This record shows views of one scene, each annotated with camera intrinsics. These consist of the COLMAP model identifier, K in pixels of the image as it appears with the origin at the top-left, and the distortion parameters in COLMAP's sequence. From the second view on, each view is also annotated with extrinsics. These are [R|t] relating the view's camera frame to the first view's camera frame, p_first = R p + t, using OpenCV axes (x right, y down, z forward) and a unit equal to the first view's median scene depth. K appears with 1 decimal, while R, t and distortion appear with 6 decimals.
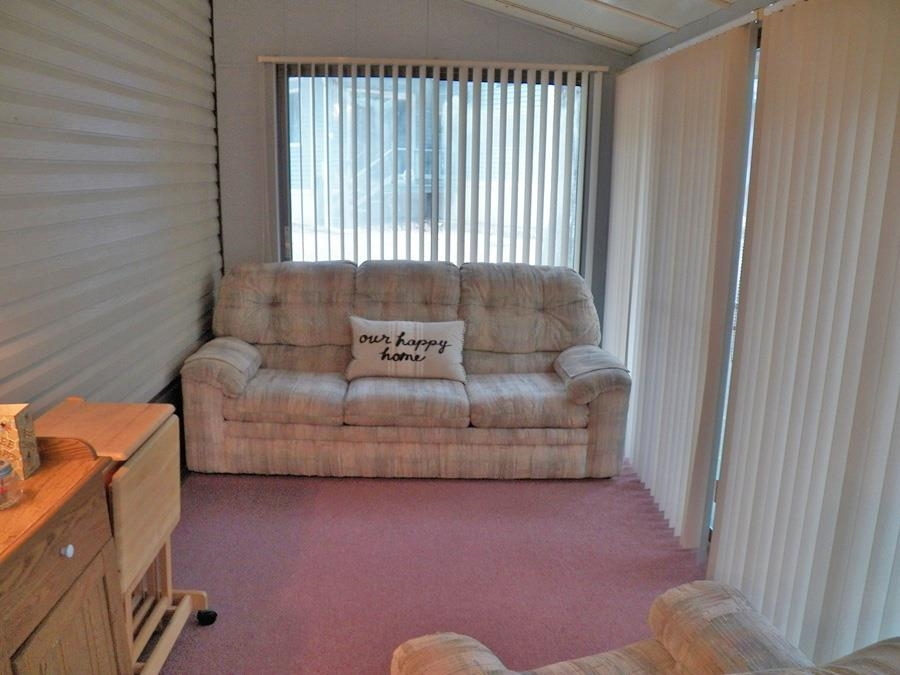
lens RADIAL K [[730.4, 0, 452.2], [0, 730.4, 338.0], [0, 0, 1]] dist [-0.141234, 0.099368]
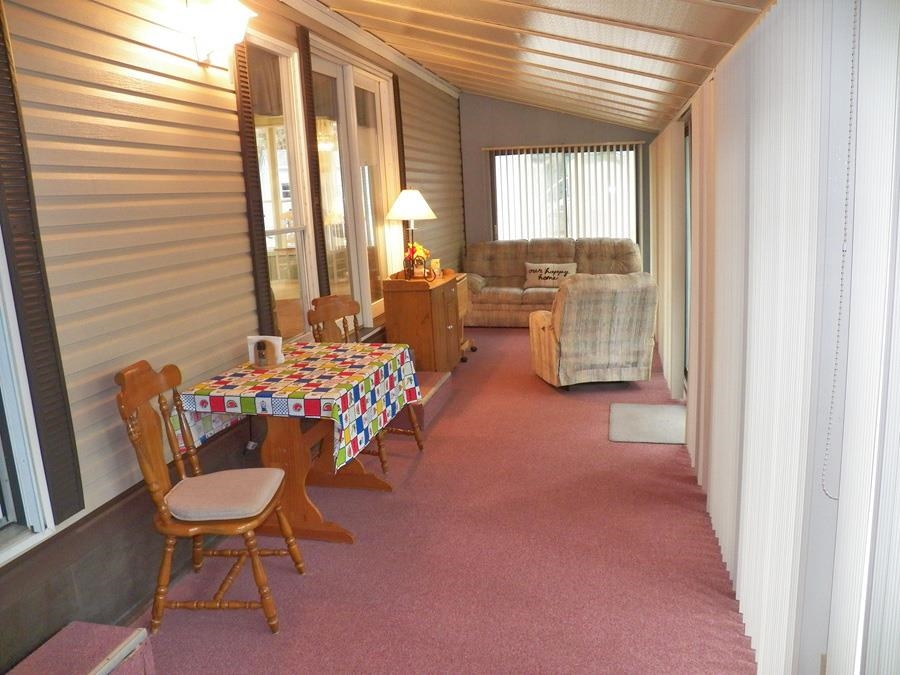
lens RADIAL K [[730.4, 0, 449.9], [0, 730.4, 340.1], [0, 0, 1]] dist [-0.141234, 0.099368]
pose [[0.965041, -0.010606, -0.261884, 0.215185], [0.004297, 0.999687, -0.024652, 0.256858], [0.262064, 0.022665, 0.964784, -1.184520]]
